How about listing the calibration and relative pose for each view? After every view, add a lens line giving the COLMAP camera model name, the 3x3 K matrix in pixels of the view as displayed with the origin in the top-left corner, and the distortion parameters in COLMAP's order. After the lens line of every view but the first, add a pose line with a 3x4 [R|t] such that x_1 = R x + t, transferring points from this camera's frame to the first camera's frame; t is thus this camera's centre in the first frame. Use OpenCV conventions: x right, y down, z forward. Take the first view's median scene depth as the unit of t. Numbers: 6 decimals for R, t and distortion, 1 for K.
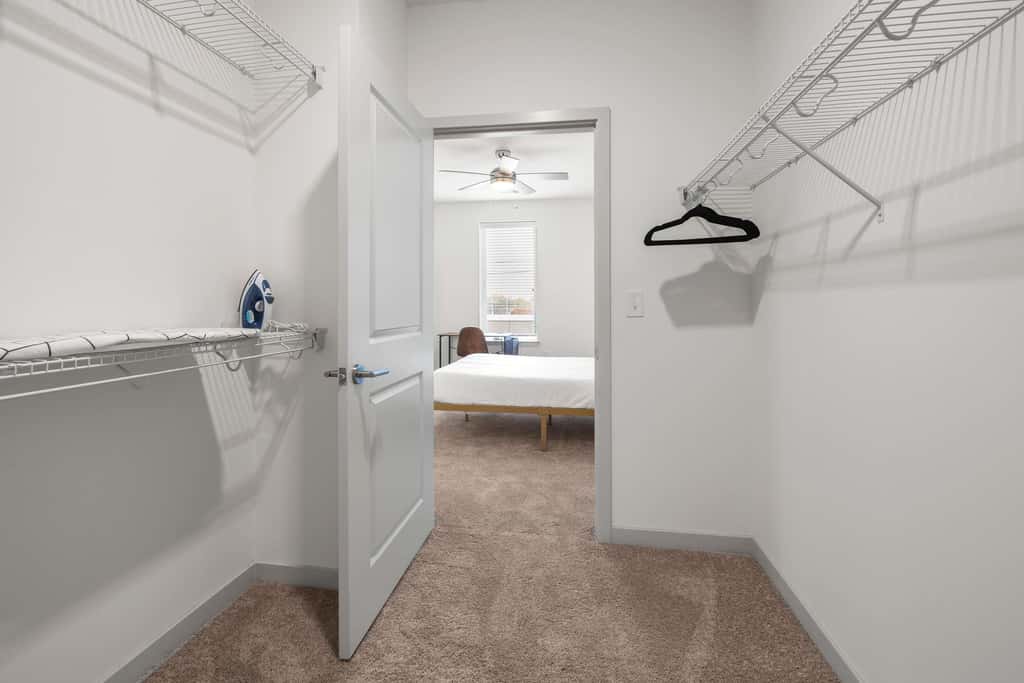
lens RADIAL K [[441.2, 0, 503.9], [0, 441.2, 330.2], [0, 0, 1]] dist [0.000582, 0.000097]
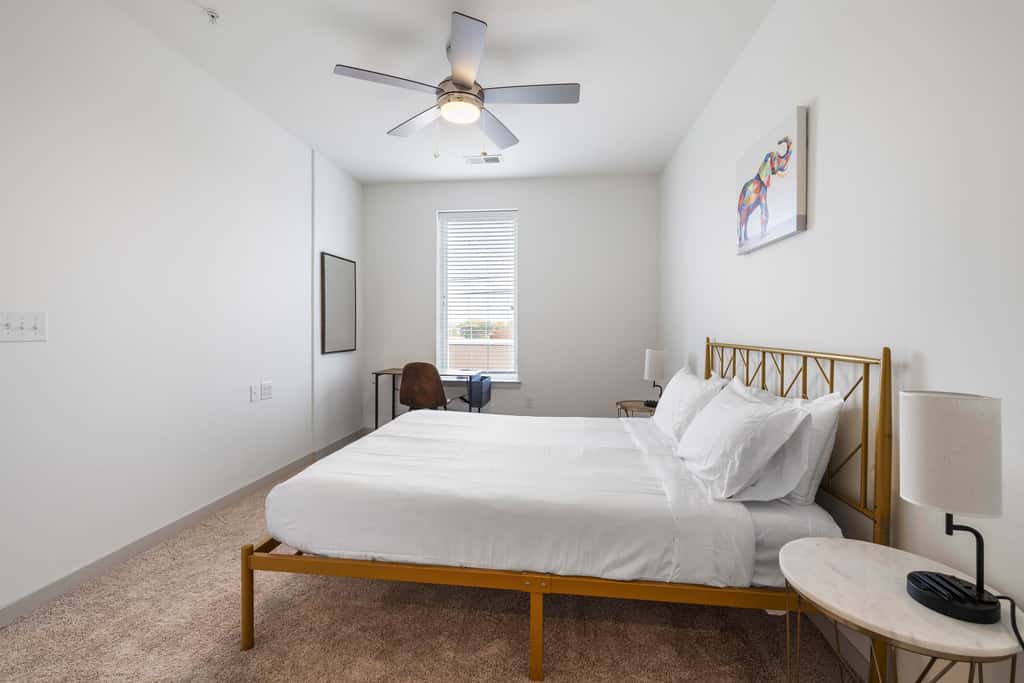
lens RADIAL K [[441.2, 0, 503.9], [0, 441.2, 330.2], [0, 0, 1]] dist [0.000582, 0.000097]
pose [[0.998683, 0.011393, 0.050025, 0.018889], [-0.008593, 0.998403, -0.055835, -0.019123], [-0.050581, 0.055331, 0.997186, 0.318799]]
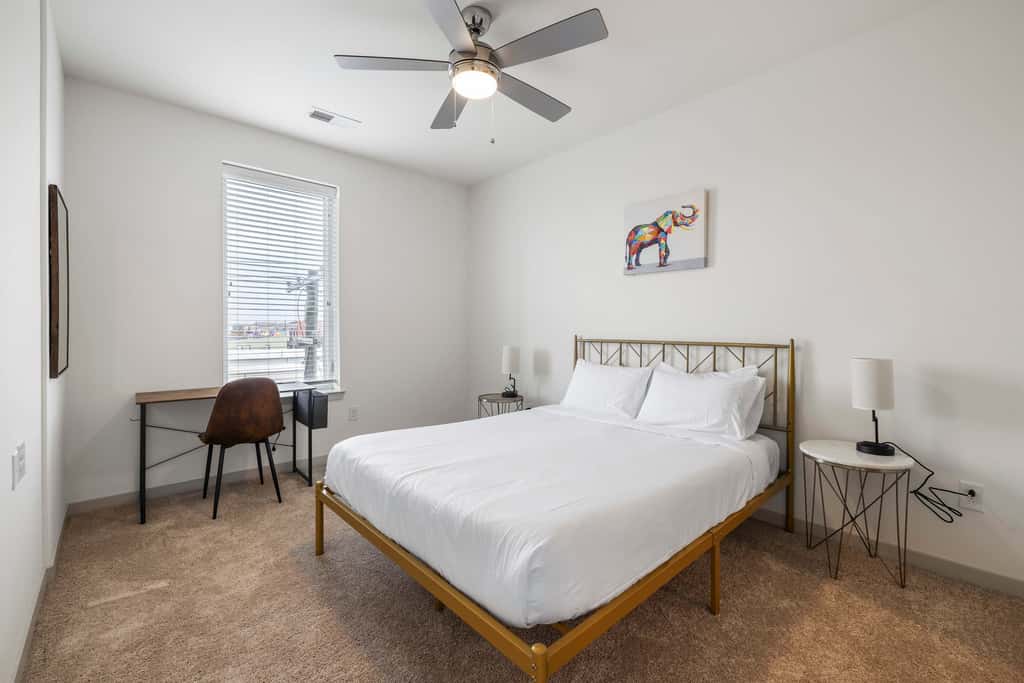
lens RADIAL K [[441.2, 0, 503.9], [0, 441.2, 330.2], [0, 0, 1]] dist [0.000582, 0.000097]
pose [[0.607874, 0.005666, 0.794013, -0.282334], [0.040242, 0.998470, -0.037933, -0.027626], [-0.793013, 0.055011, 0.606716, 0.493111]]
